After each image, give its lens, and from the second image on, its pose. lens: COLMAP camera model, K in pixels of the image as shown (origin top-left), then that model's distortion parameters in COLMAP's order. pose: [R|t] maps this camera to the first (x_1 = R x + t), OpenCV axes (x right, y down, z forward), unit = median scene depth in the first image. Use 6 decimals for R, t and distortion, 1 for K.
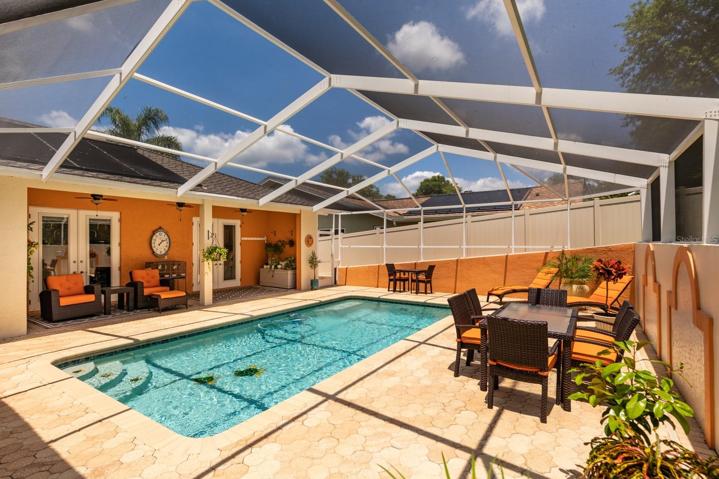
lens RADIAL K [[342.6, 0, 360.2], [0, 342.6, 240.1], [0, 0, 1]] dist [0.001759, 0.000348]
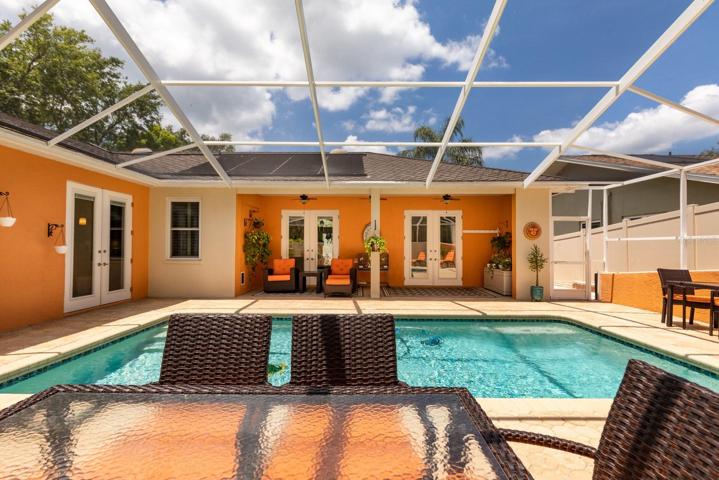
lens RADIAL K [[342.6, 0, 359.2], [0, 342.6, 240.7], [0, 0, 1]] dist [0.001759, 0.000348]
pose [[0.549250, -0.010415, -0.835593, 0.251439], [0.001515, 0.999933, -0.011468, 0.030130], [0.835657, 0.005033, 0.549229, 0.319458]]
